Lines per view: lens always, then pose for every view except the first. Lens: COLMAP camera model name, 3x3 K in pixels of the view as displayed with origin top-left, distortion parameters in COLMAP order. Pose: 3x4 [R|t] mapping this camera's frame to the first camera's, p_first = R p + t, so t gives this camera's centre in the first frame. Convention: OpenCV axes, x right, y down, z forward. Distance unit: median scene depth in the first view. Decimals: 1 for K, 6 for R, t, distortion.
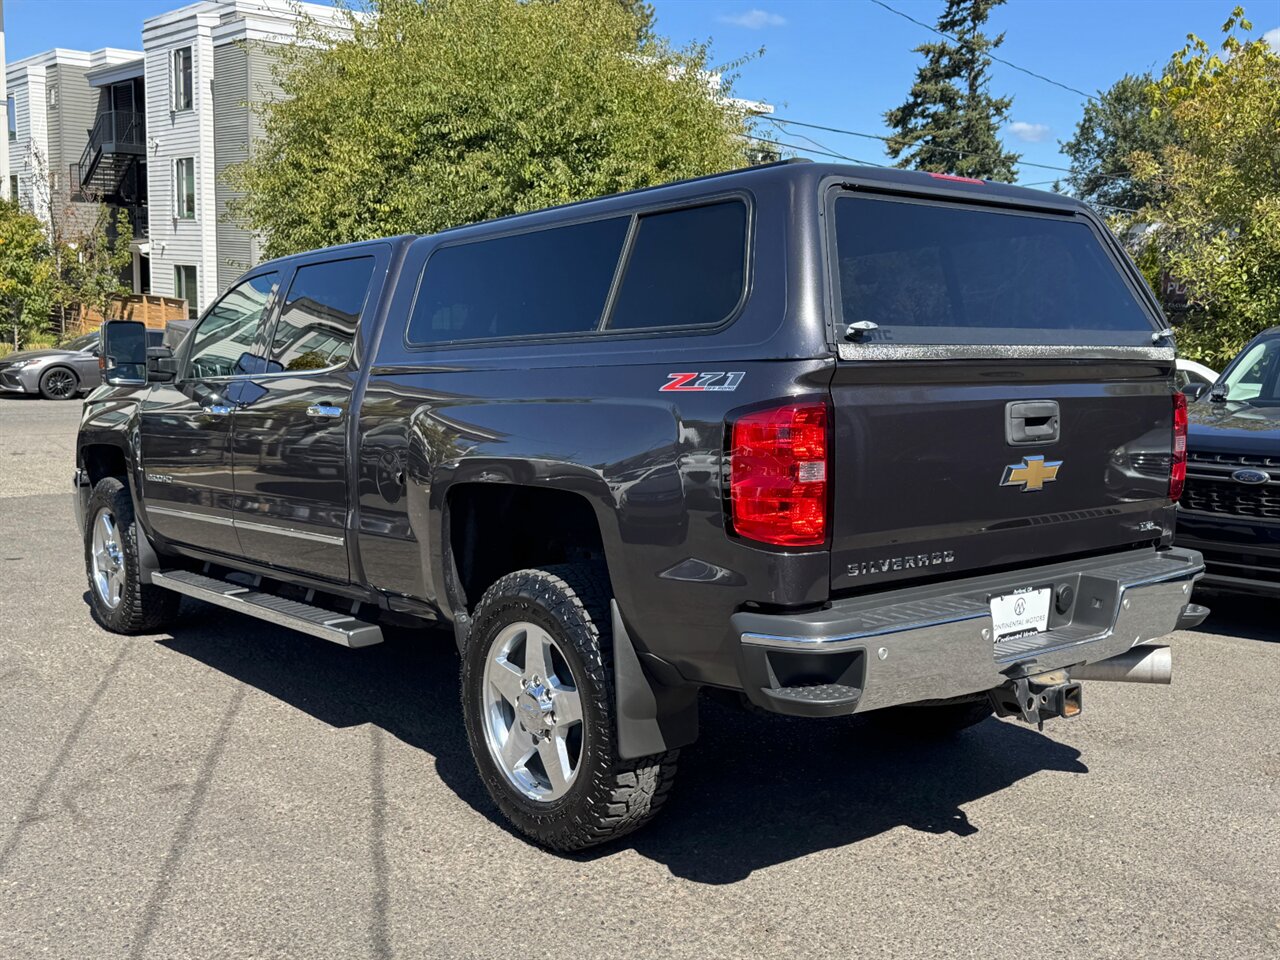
lens RADIAL K [[1229.9, 0, 643.3], [0, 1229.9, 527.2], [0, 0, 1]] dist [0.103639, -0.158060]
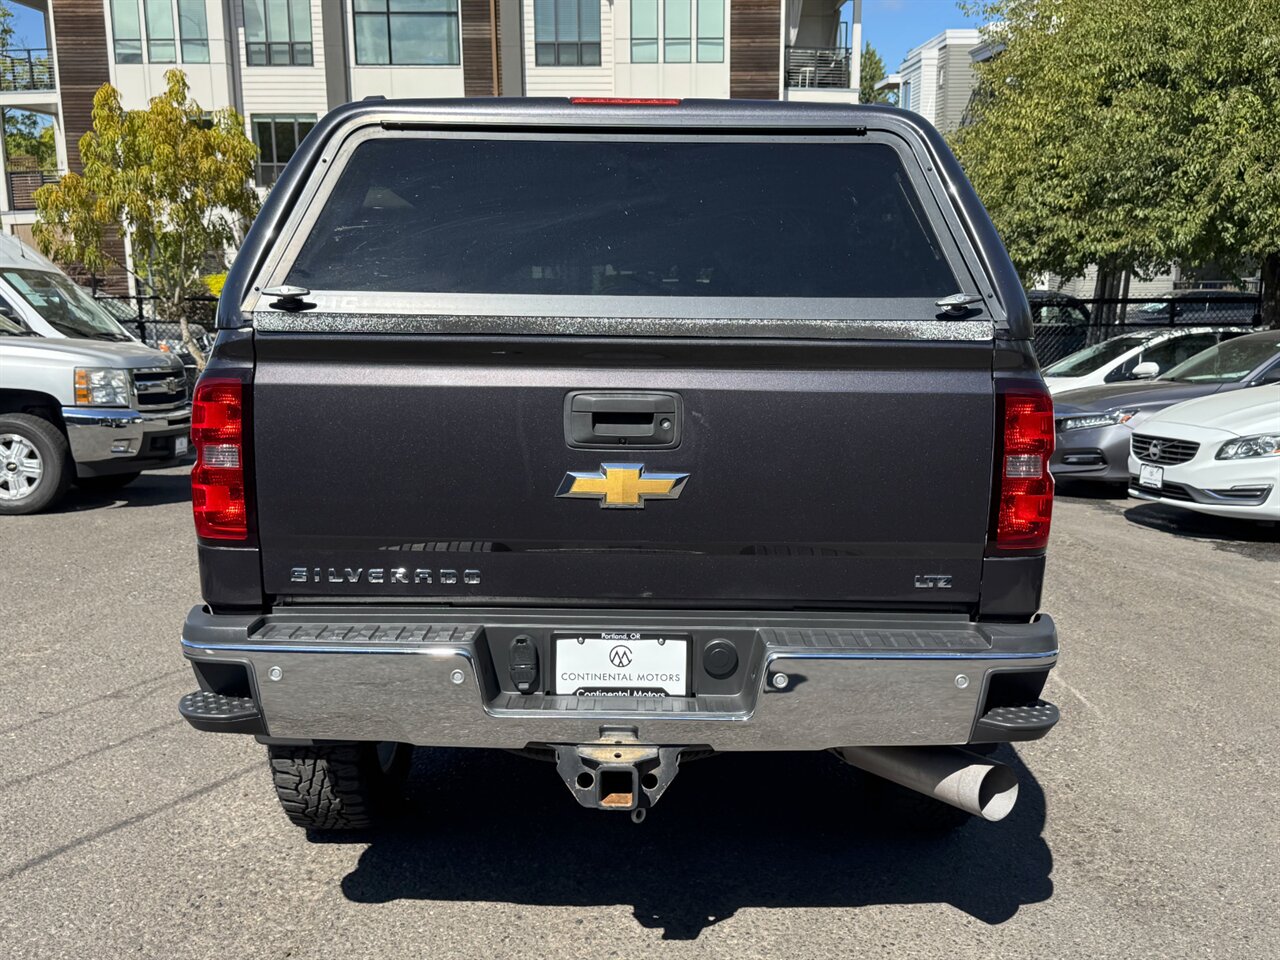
lens RADIAL K [[1229.9, 0, 643.3], [0, 1229.9, 527.2], [0, 0, 1]] dist [0.103639, -0.158060]
pose [[0.772588, 0.111648, -0.625014, 0.765596], [-0.095084, 0.993661, 0.059965, -0.061996], [0.627747, 0.013101, 0.778307, 0.398594]]
